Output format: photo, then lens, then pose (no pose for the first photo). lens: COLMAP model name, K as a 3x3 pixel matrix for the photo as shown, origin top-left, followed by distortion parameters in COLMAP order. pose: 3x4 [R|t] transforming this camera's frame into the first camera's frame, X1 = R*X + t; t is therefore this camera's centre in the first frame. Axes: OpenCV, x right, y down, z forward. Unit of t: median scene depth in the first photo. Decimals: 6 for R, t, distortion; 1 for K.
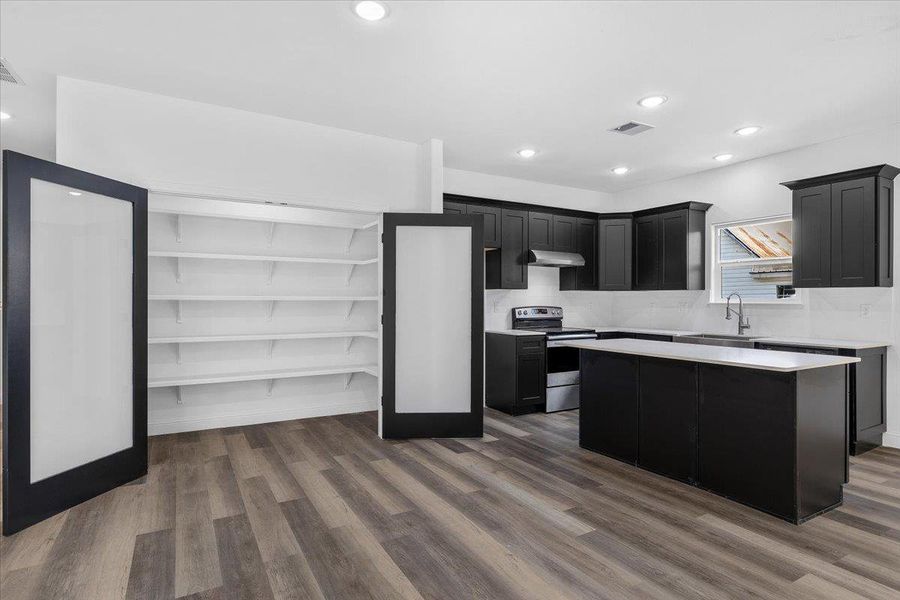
lens RADIAL K [[474.4, 0, 456.8], [0, 474.4, 299.1], [0, 0, 1]] dist [0.004783, -0.002317]
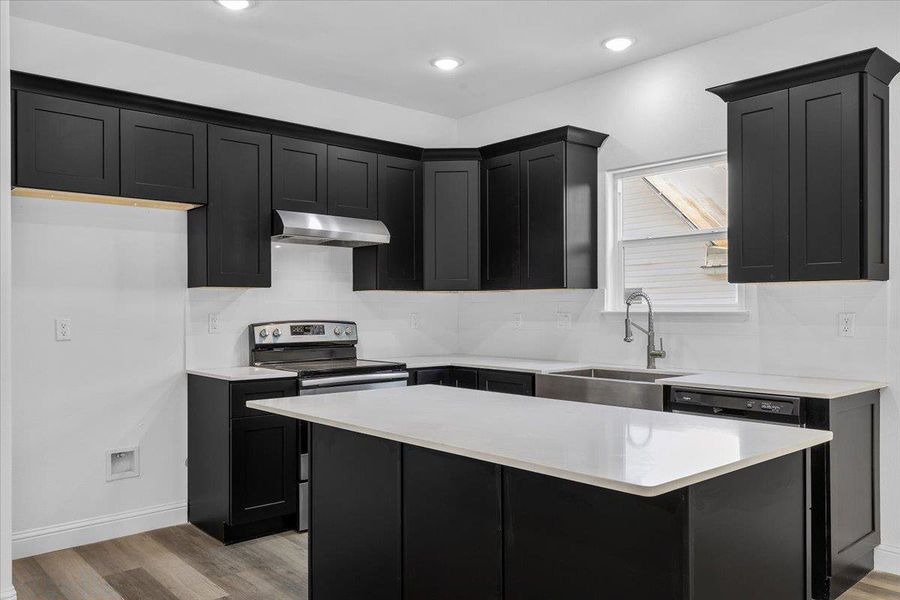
lens RADIAL K [[699.3, 0, 459.8], [0, 699.3, 306.5], [0, 0, 1]] dist [0.006059, -0.000297]
pose [[0.979920, -0.004858, 0.199334, 0.219805], [0.005302, 0.999985, -0.001689, 0.002580], [-0.199322, 0.002712, 0.979930, 0.248446]]
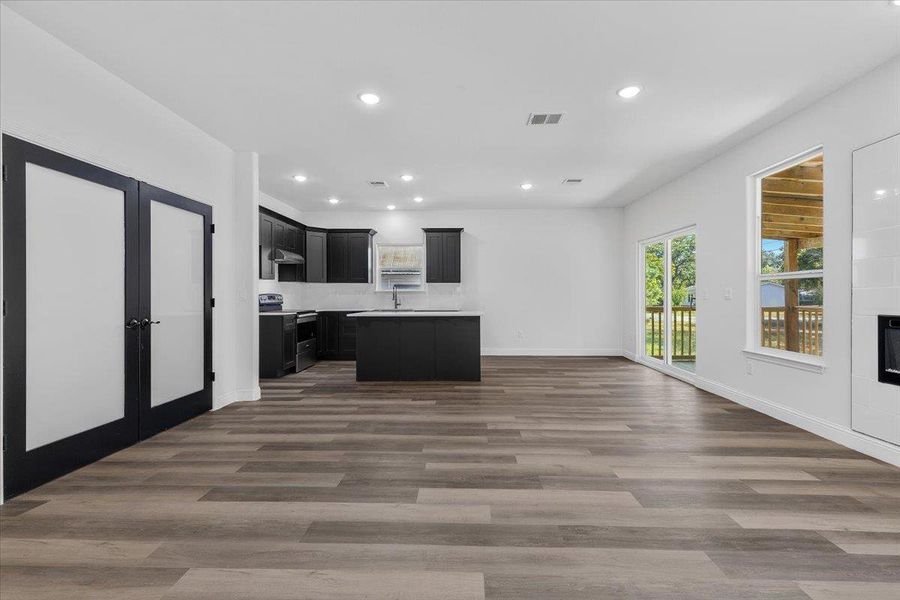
lens RADIAL K [[403.3, 0, 450.2], [0, 403.3, 296.7], [0, 0, 1]] dist [0.008331, -0.001133]
pose [[0.537504, -0.007166, 0.843231, -0.566767], [0.002428, 0.999973, 0.006951, 0.020331], [-0.843258, -0.001688, 0.537506, 0.023806]]
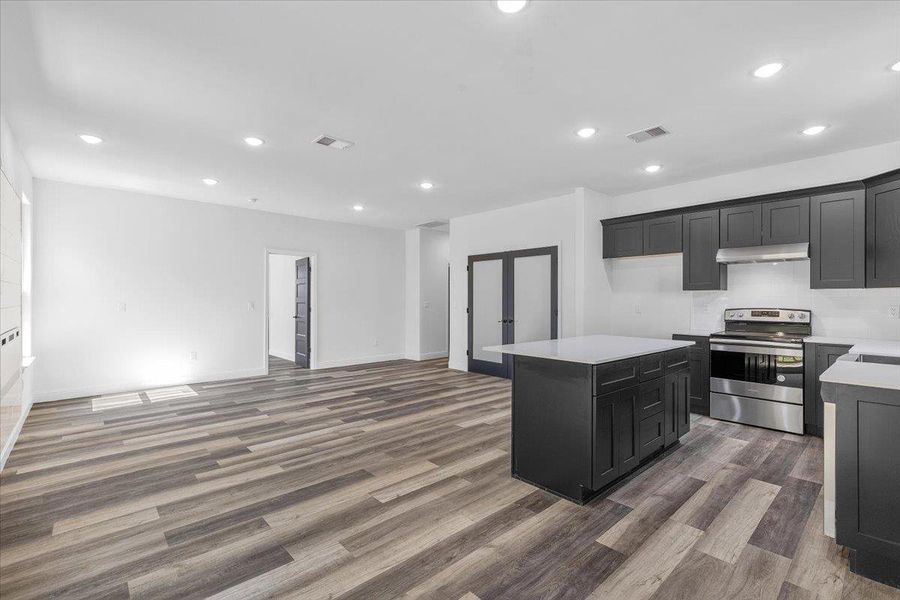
lens RADIAL K [[403.3, 0, 454.2], [0, 403.3, 303.5], [0, 0, 1]] dist [0.008331, -0.001133]
pose [[0.218556, 0.003296, -0.975819, 0.924523], [0.001312, 0.999992, 0.003672, 0.003897], [0.975824, -0.002083, 0.218550, 0.327076]]
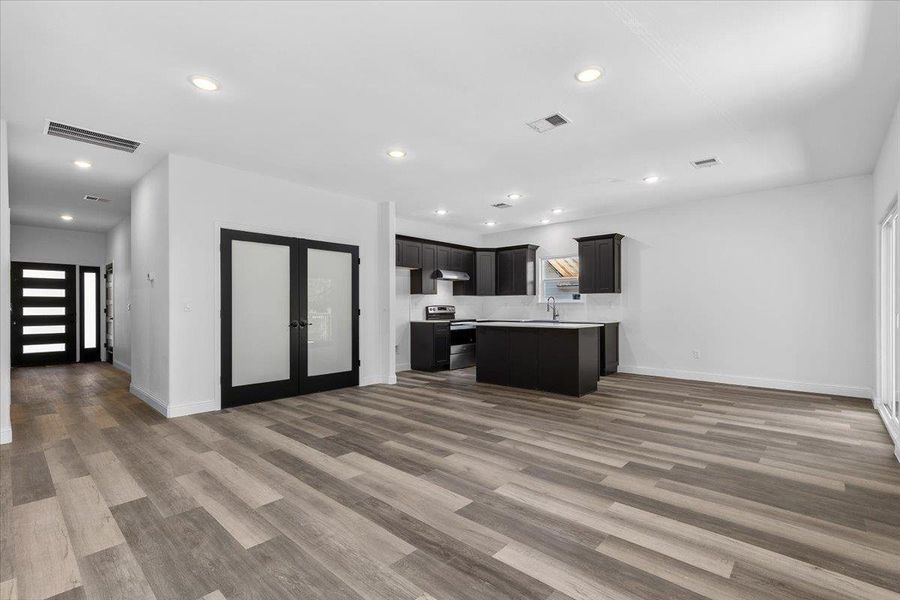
lens RADIAL K [[403.3, 0, 455.3], [0, 403.3, 303.3], [0, 0, 1]] dist [0.008331, -0.001133]
pose [[0.952927, -0.002907, 0.303186, -0.225844], [0.005325, 0.999960, -0.007149, 0.021325], [-0.303153, 0.008427, 0.952905, -0.346293]]
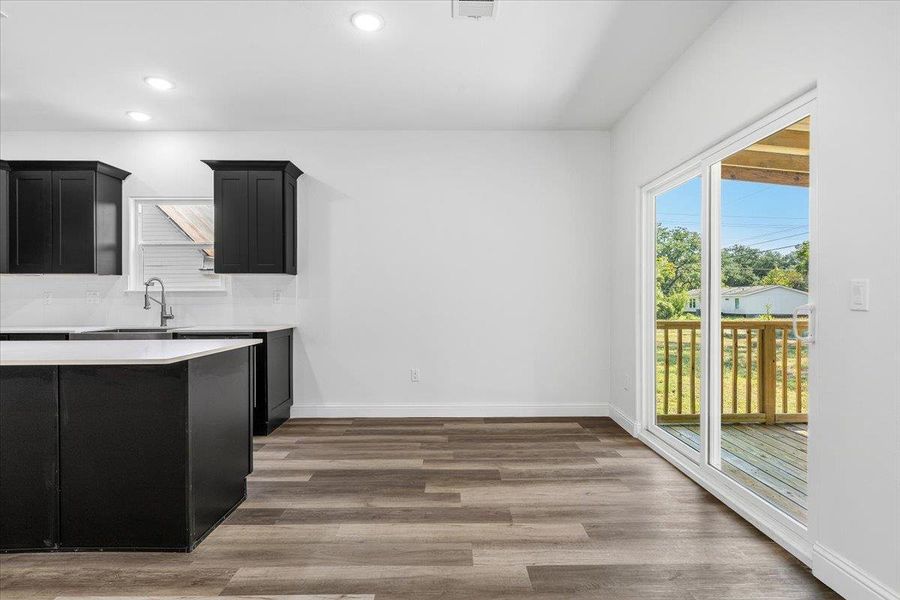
lens RADIAL K [[444.8, 0, 450.1], [0, 444.8, 300.8], [0, 0, 1]] dist [-0.000620, 0.001480]
pose [[0.501964, -0.005554, 0.864870, 0.152964], [0.002370, 0.999984, 0.005047, 0.024903], [-0.864885, -0.000484, 0.501970, 0.127904]]
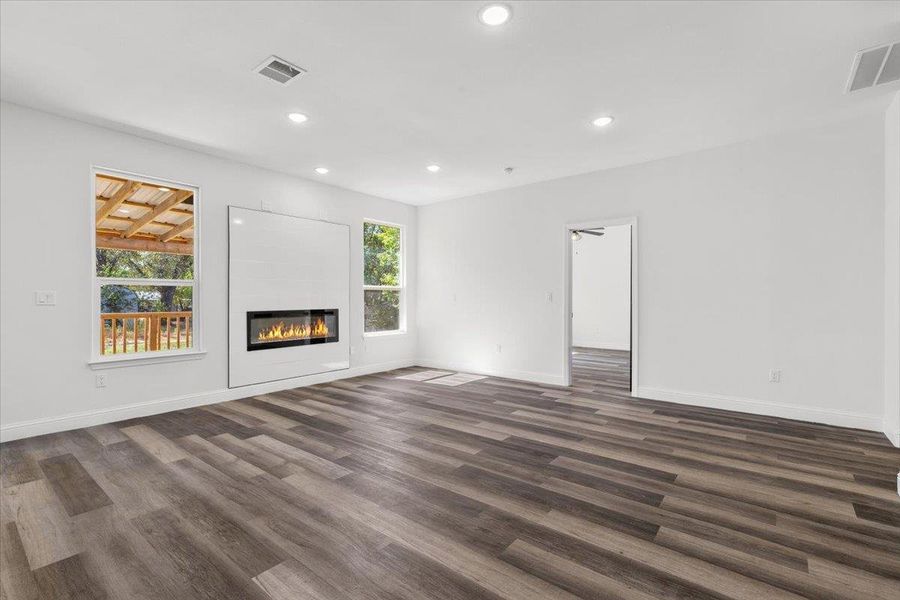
lens RADIAL K [[403.3, 0, 457.6], [0, 403.3, 302.3], [0, 0, 1]] dist [0.008331, -0.001133]
pose [[-0.930322, -0.000357, -0.366745, 0.117035], [-0.001517, 0.999995, 0.002874, 0.026346], [0.366742, 0.003230, -0.930317, 0.886034]]
